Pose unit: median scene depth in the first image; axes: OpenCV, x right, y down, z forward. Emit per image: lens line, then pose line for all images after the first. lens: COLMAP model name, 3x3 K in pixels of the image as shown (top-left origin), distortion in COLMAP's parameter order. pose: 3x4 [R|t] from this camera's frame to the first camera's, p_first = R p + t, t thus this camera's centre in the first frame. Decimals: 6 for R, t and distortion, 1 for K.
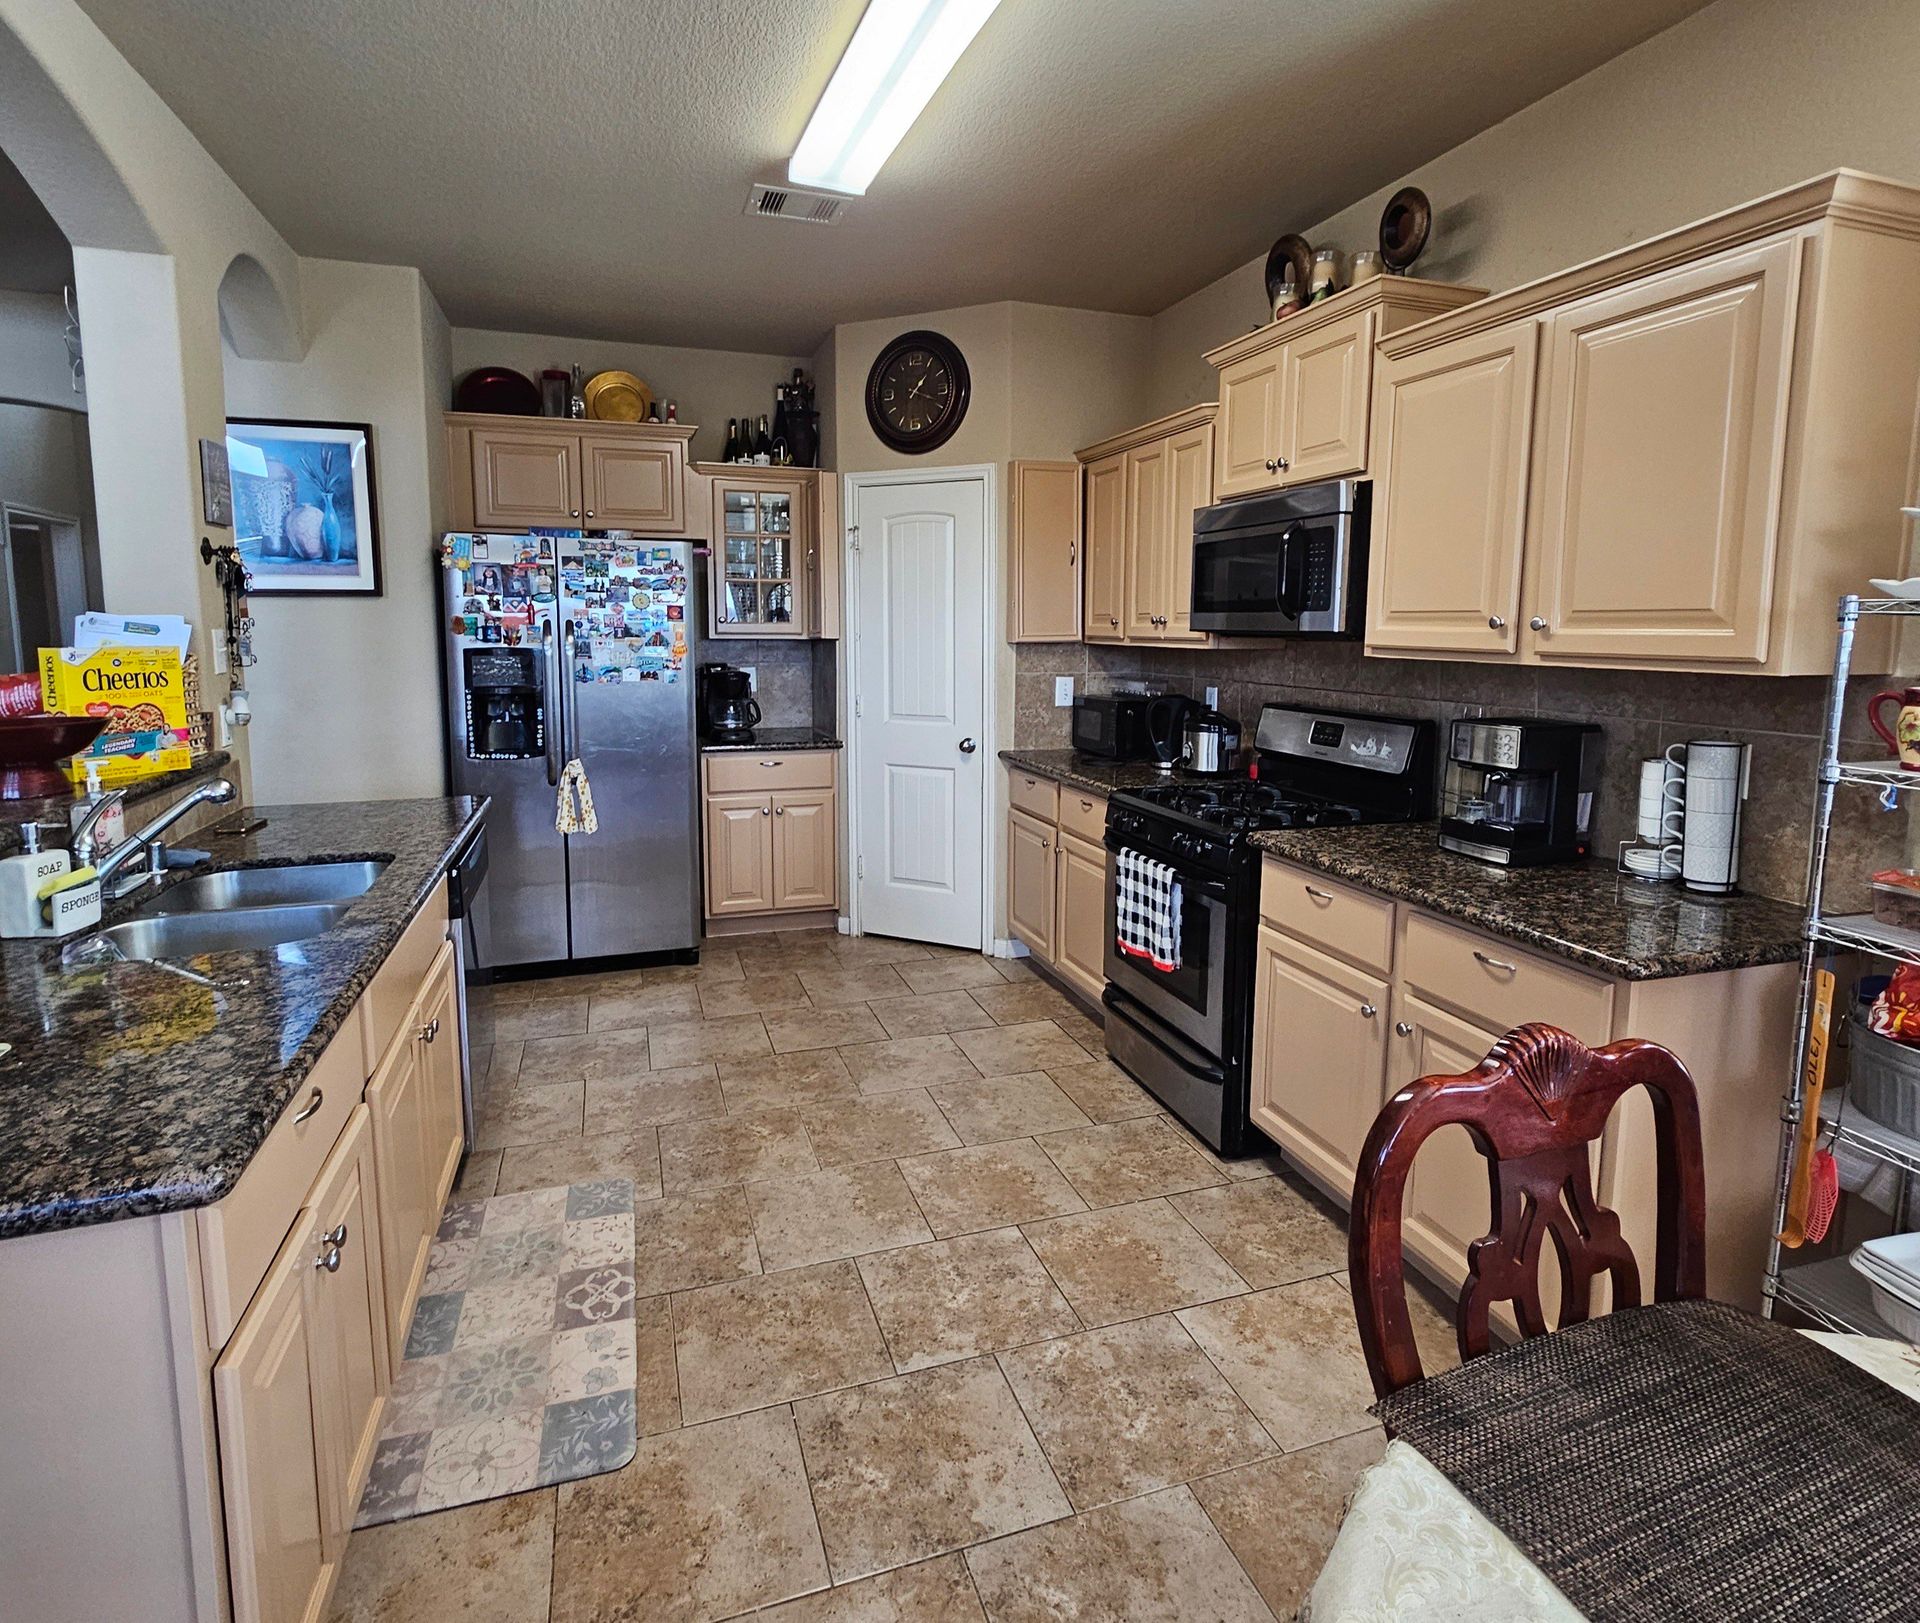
lens RADIAL K [[1052.2, 0, 993.6], [0, 1052.2, 773.5], [0, 0, 1]] dist [-0.005033, -0.000052]
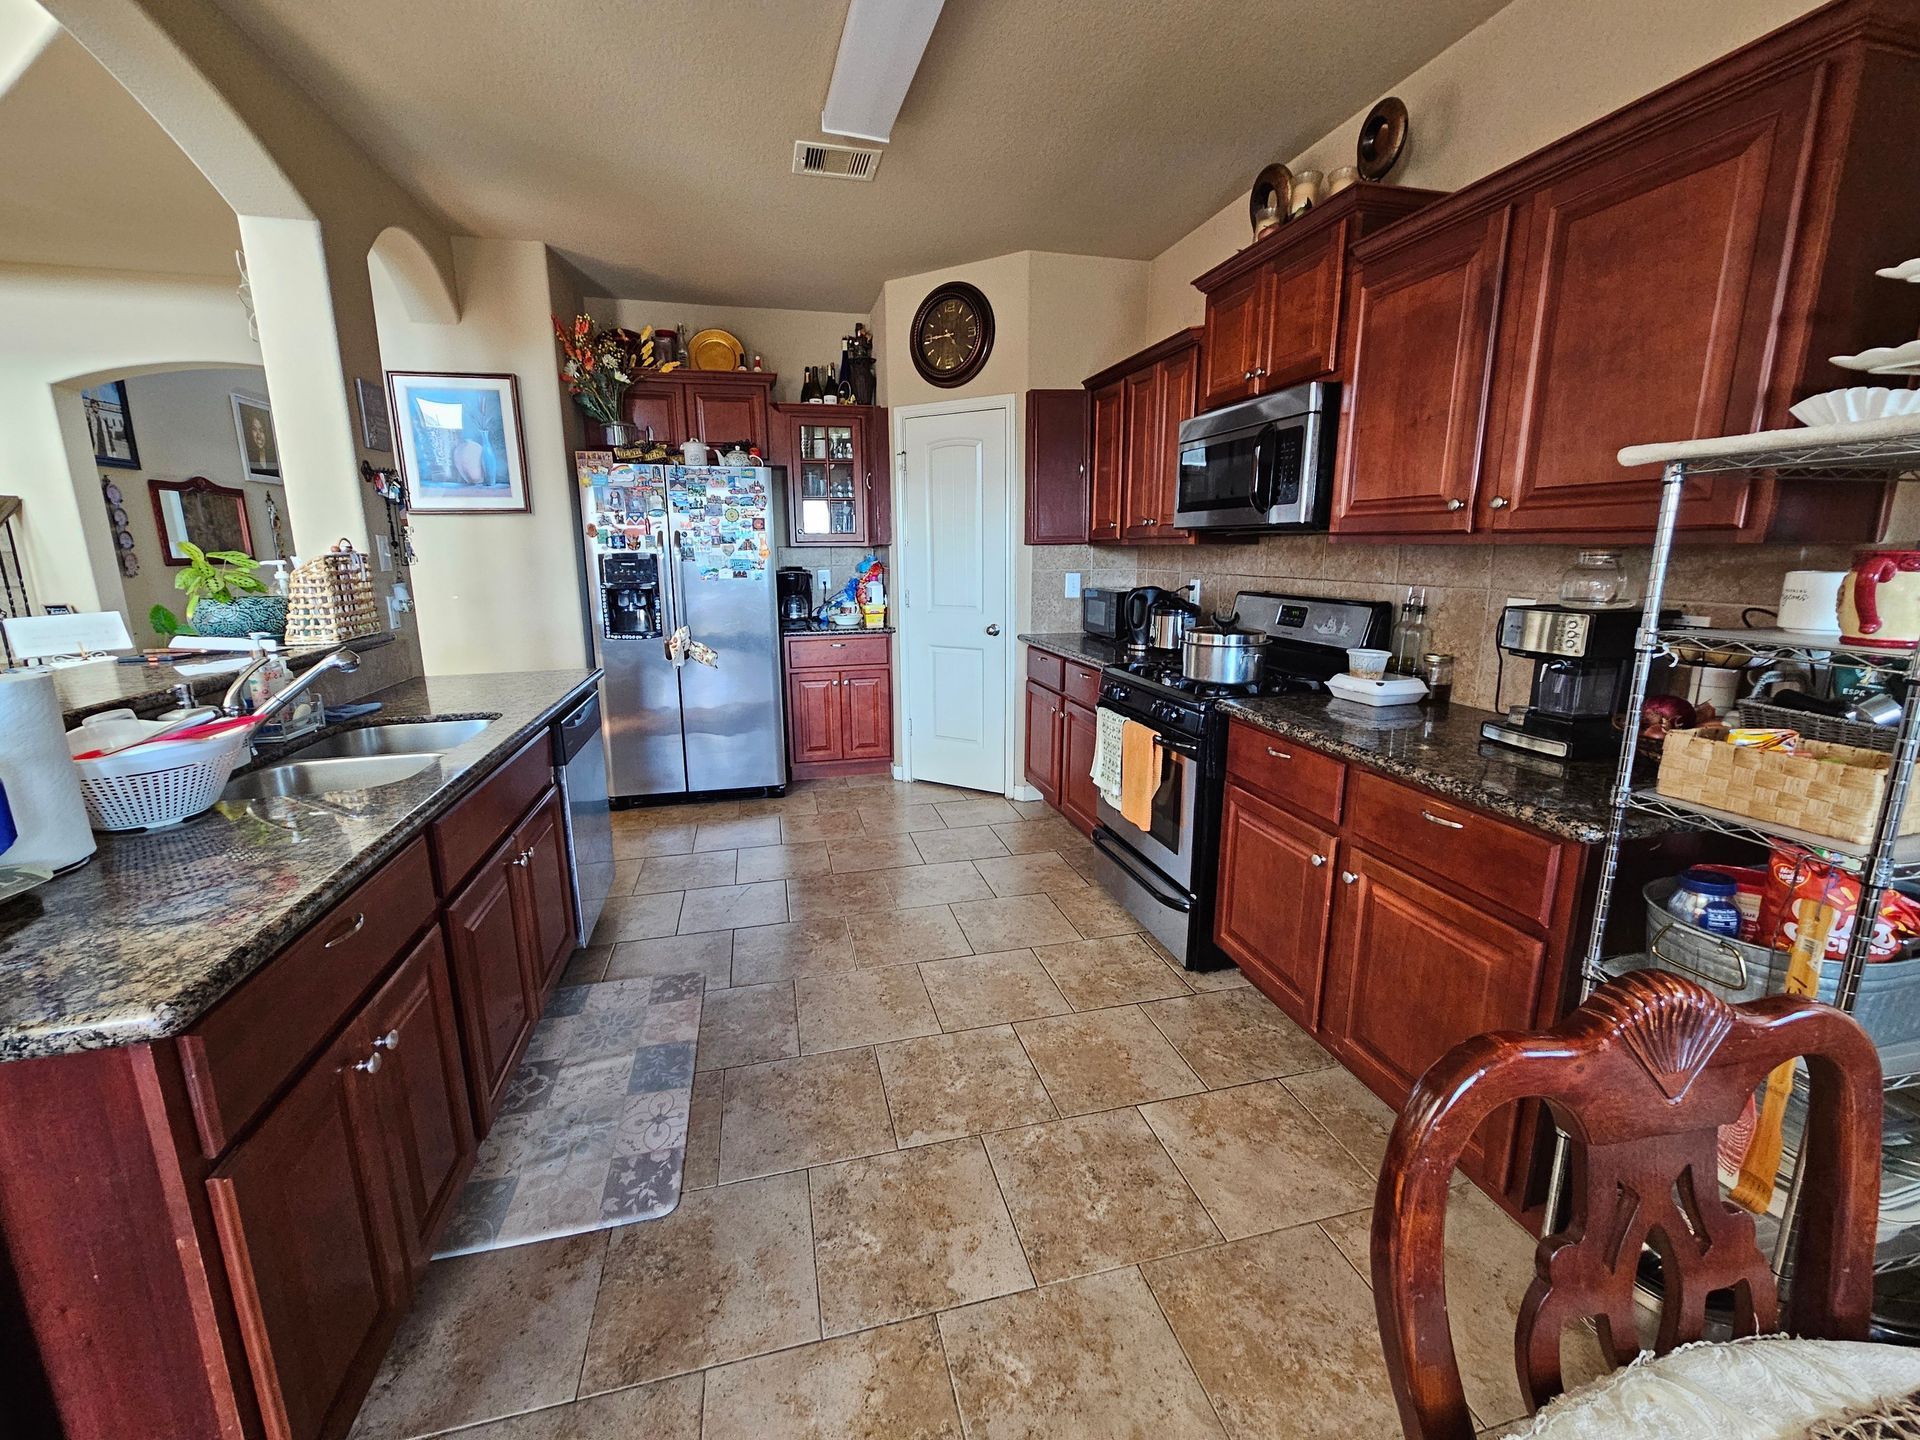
lens RADIAL K [[784.5, 0, 960.0], [0, 784.5, 720.0], [0, 0, 1]] dist [-0.001728, -0.000857]
pose [[0.994977, 0.007871, -0.099797, 0.058623], [-0.000014, 0.996915, 0.078491, 0.012320], [0.100107, -0.078096, 0.991907, 0.145149]]
